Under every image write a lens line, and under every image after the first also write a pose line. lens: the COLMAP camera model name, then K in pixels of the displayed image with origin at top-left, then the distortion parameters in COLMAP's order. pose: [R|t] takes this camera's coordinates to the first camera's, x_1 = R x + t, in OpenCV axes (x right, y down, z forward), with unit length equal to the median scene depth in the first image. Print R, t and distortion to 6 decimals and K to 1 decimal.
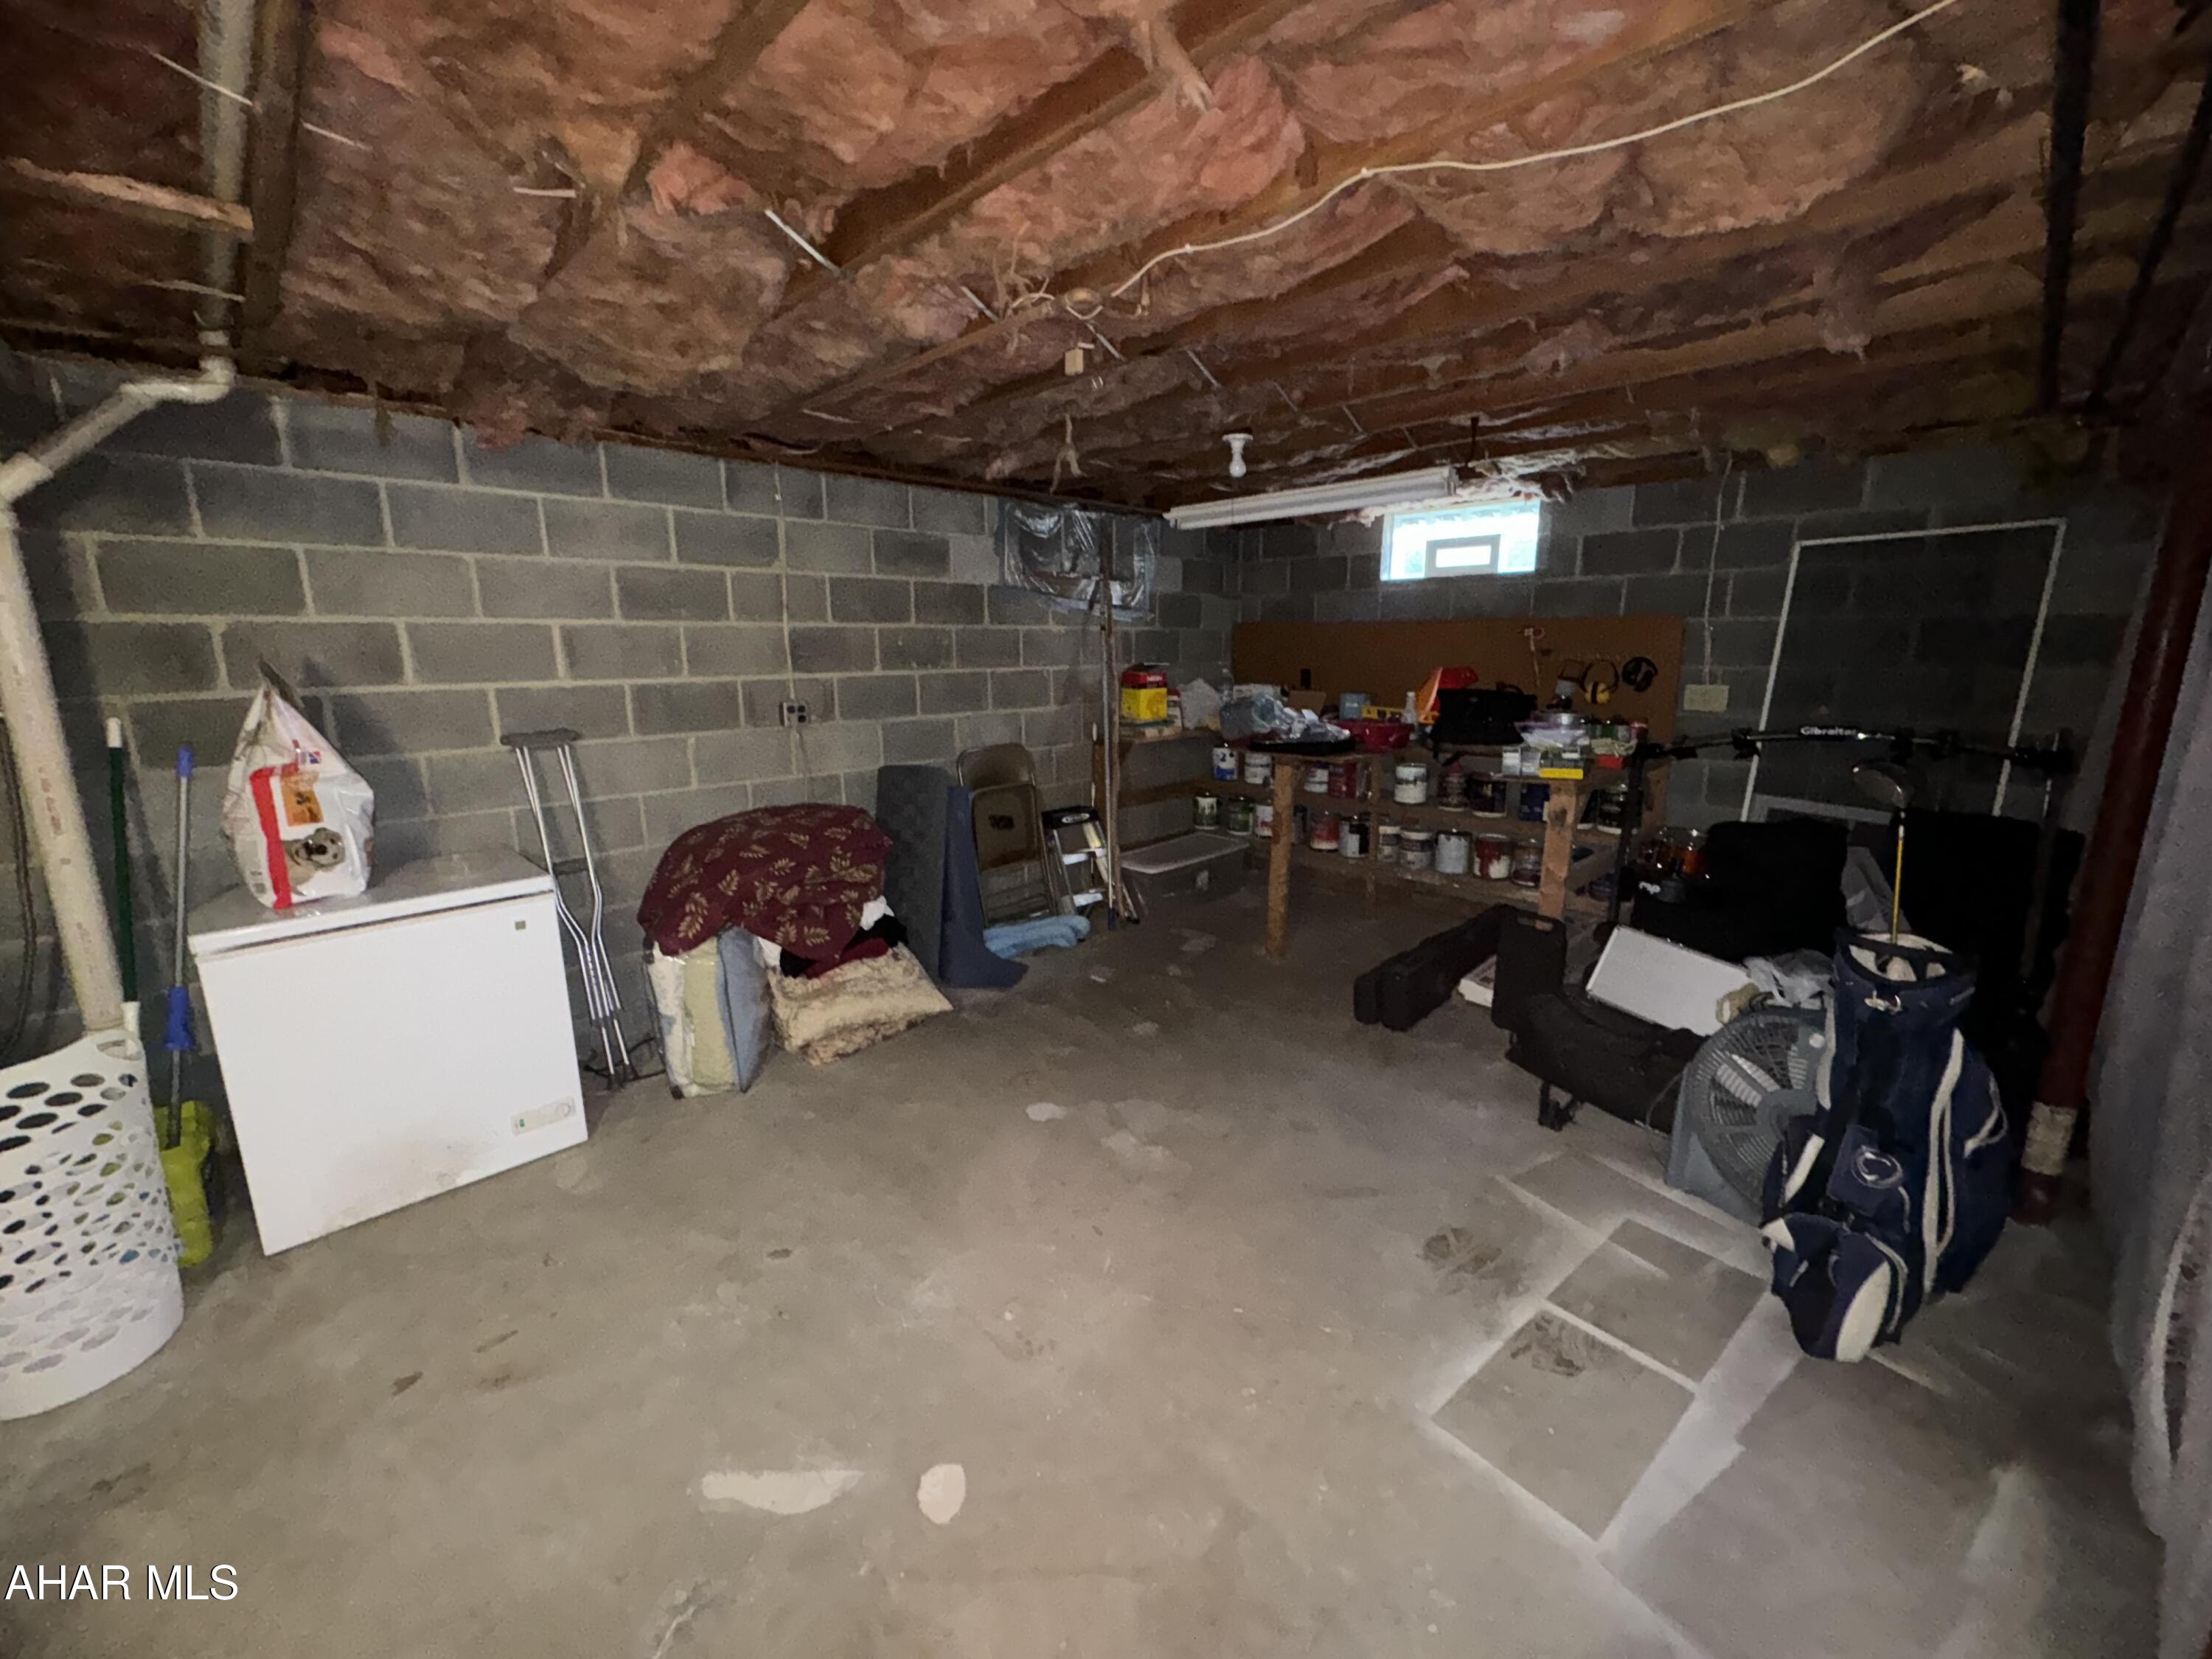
lens RADIAL K [[880.3, 0, 1105.7], [0, 880.3, 824.1], [0, 0, 1]] dist [-0.000414, -0.000568]
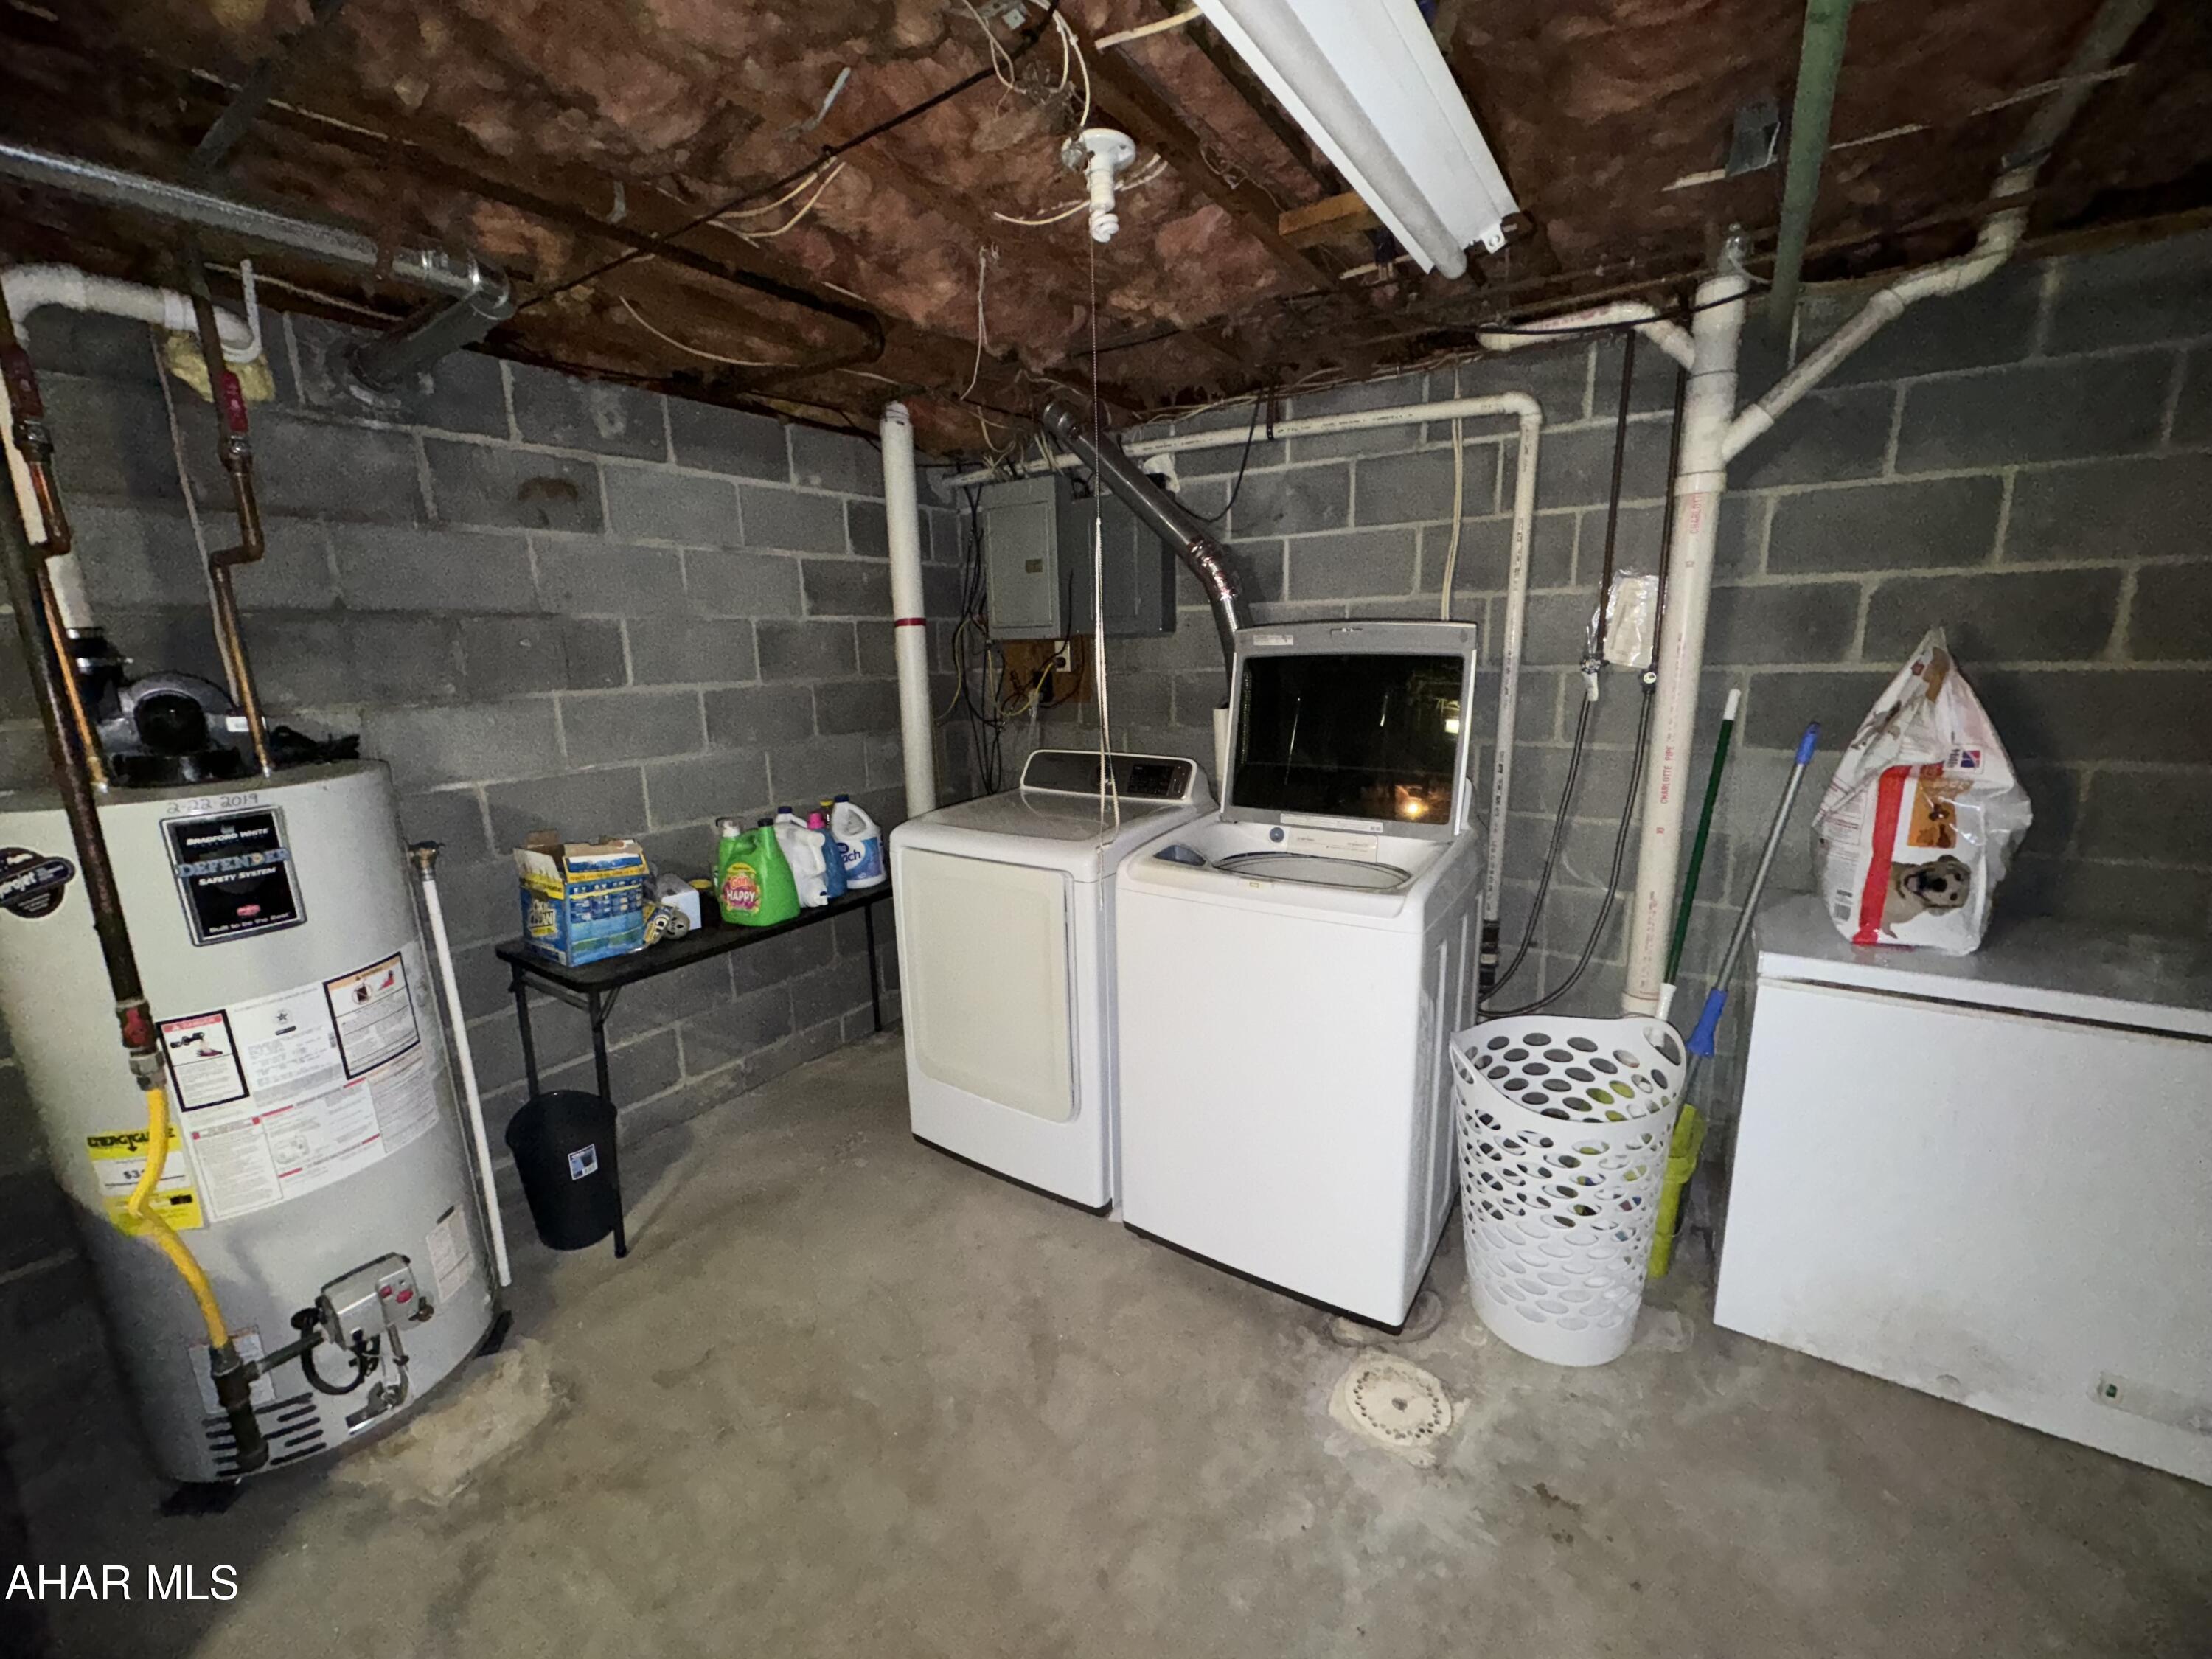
lens RADIAL K [[880.3, 0, 1109.2], [0, 880.3, 834.0], [0, 0, 1]] dist [-0.000414, -0.000568]
pose [[0.189072, 0.210357, -0.959167, -0.333148], [-0.174525, 0.968433, 0.177986, -0.021373], [0.966330, 0.133746, 0.219816, 0.171053]]
